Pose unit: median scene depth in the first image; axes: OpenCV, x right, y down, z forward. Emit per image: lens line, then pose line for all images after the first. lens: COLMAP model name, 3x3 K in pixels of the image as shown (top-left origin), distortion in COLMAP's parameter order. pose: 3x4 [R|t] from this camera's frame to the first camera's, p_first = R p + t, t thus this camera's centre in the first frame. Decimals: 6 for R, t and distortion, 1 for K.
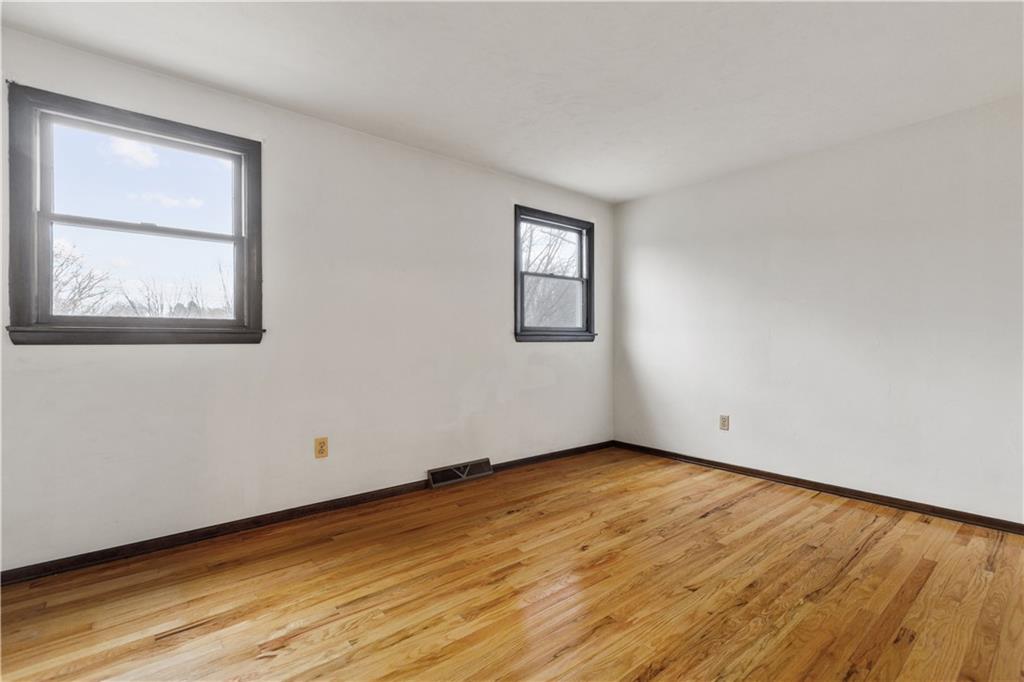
lens RADIAL K [[470.8, 0, 510.6], [0, 470.8, 337.9], [0, 0, 1]] dist [0.012398, -0.000243]
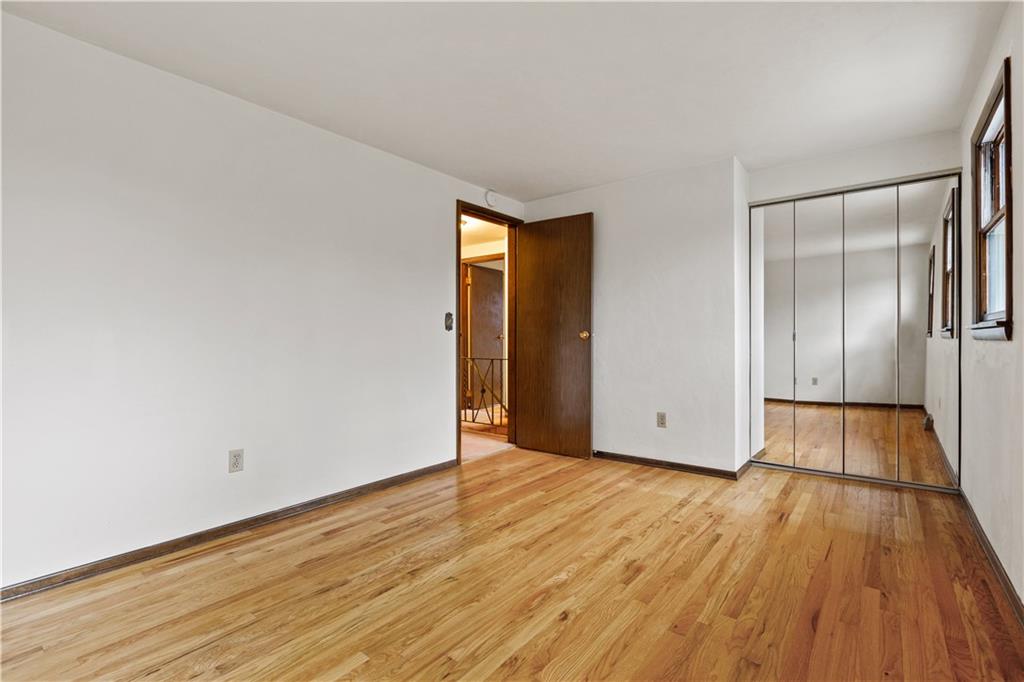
lens RADIAL K [[478.0, 0, 512.5], [0, 478.0, 339.7], [0, 0, 1]] dist [-0.002524, -0.000114]
pose [[-0.976932, 0.006279, -0.213459, 0.421044], [0.006512, 0.999979, -0.000389, 0.006396], [0.213452, -0.001770, -0.976952, 1.833366]]
